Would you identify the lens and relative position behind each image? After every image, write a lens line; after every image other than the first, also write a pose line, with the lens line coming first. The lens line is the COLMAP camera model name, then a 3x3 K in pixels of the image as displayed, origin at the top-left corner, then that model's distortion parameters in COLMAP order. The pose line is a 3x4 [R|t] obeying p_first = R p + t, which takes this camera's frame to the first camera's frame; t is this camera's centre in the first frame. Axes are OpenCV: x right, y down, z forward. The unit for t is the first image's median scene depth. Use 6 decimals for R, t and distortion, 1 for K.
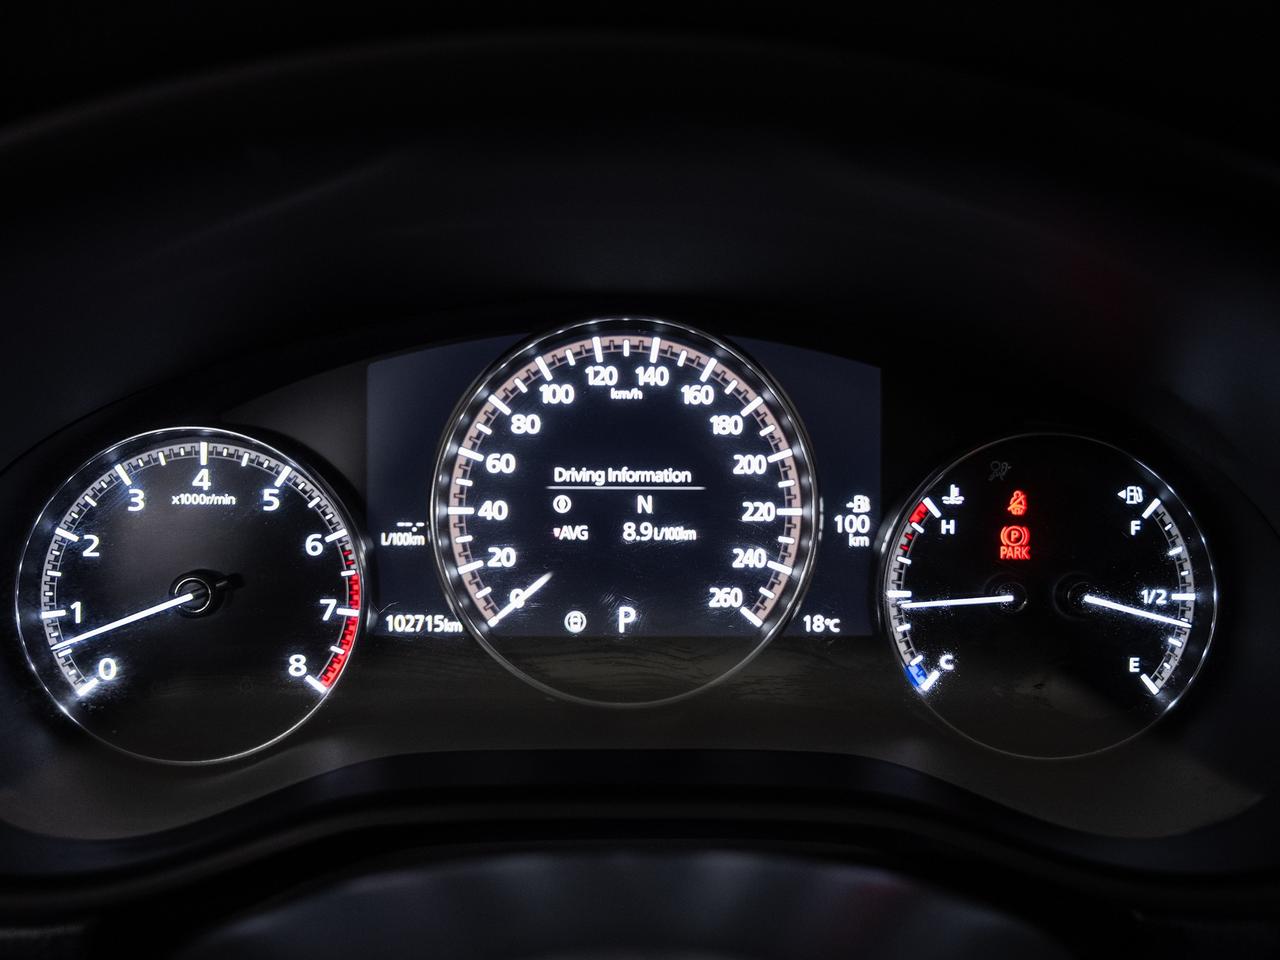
lens RADIAL K [[930.1, 0, 640.0], [0, 930.1, 480.0], [0, 0, 1]] dist [-0.030911, 0.000047]
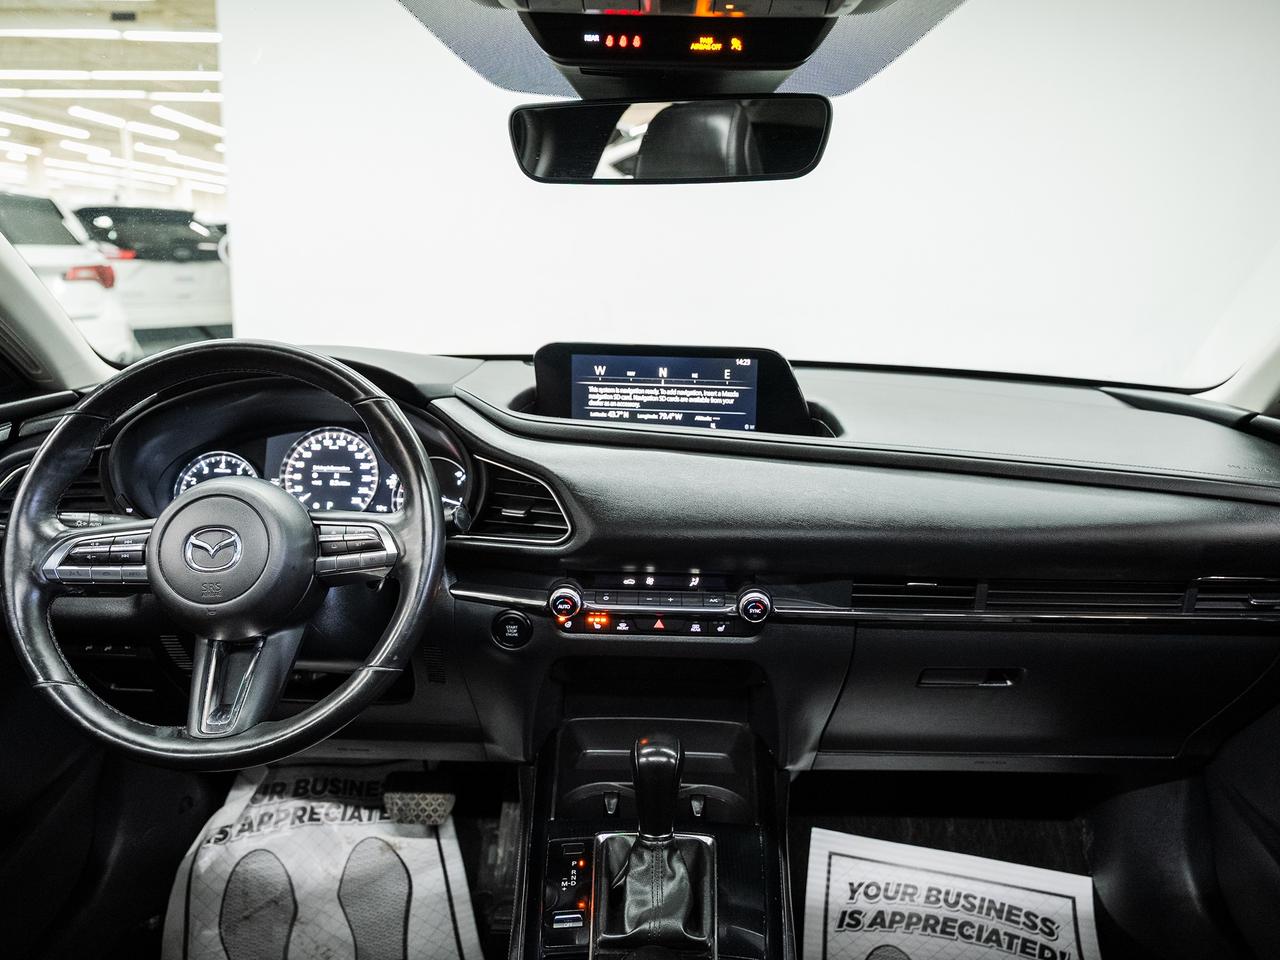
lens RADIAL K [[930.1, 0, 640.0], [0, 930.1, 480.0], [0, 0, 1]] dist [-0.030911, 0.000047]
pose [[0.999758, 0.015436, -0.015680, 1.311487], [-0.017489, 0.989911, -0.140607, 0.557024], [0.013351, 0.140848, 0.989941, -2.750062]]
